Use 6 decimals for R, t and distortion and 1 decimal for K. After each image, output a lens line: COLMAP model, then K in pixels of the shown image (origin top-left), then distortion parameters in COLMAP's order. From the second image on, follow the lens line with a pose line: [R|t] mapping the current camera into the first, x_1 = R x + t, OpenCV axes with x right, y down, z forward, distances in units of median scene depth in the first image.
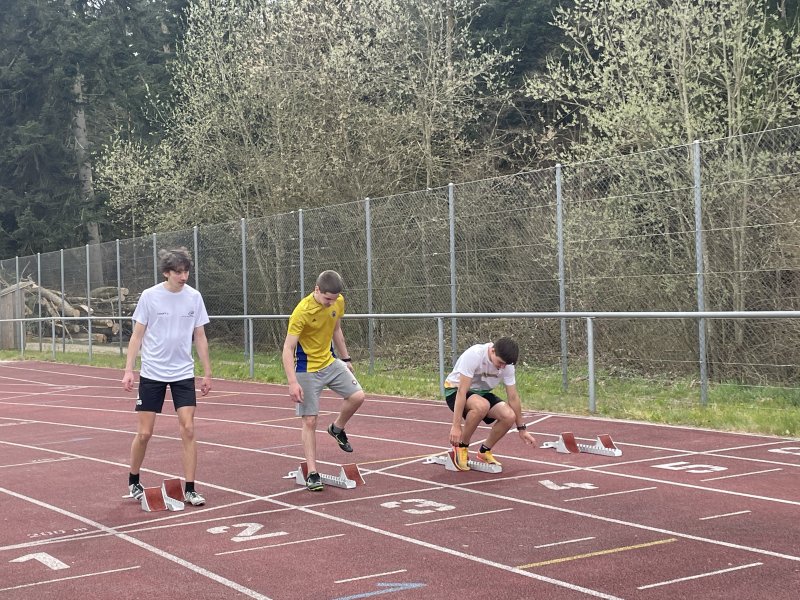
lens RADIAL K [[1207.1, 0, 391.8], [0, 1207.1, 272.5], [0, 0, 1]] dist [0.059179, 0.000000]
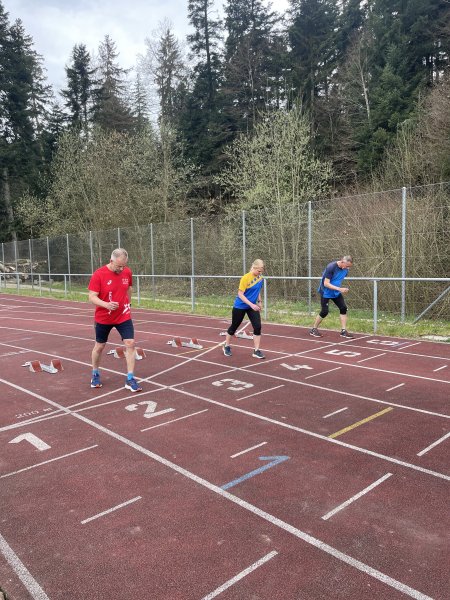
lens RADIAL K [[450.7, 0, 227.3], [0, 450.7, 296.7], [0, 0, 1]] dist [0.070541, -0.083349]
pose [[0.980342, -0.005891, 0.197216, -0.043895], [-0.012349, 0.995763, 0.091128, -0.003412], [-0.196918, -0.091772, 0.976115, 0.110024]]
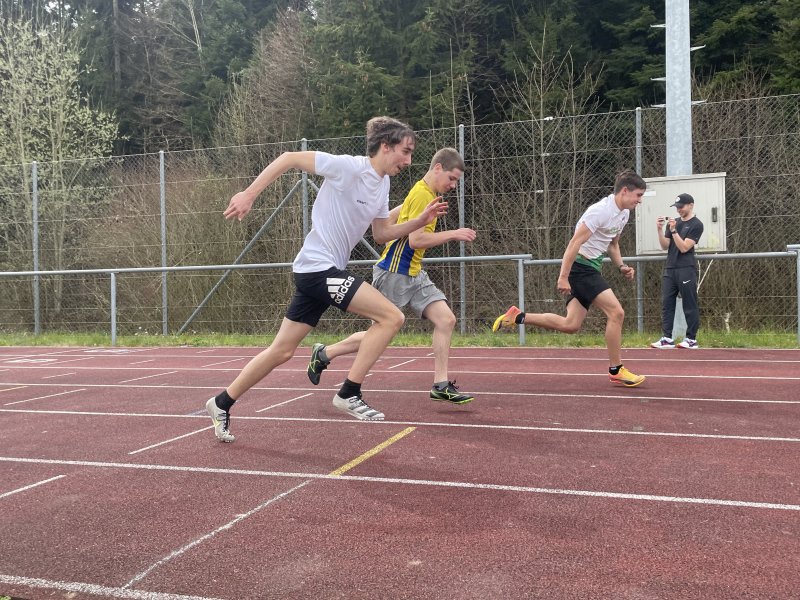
lens RADIAL K [[777.9, 0, 406.8], [0, 777.9, 284.2], [0, 0, 1]] dist [0.045429, 0.000000]
pose [[0.762954, 0.018637, 0.646184, -0.014367], [-0.018790, 0.999801, -0.006651, 0.024927], [-0.646180, -0.007067, 0.763152, -0.025055]]
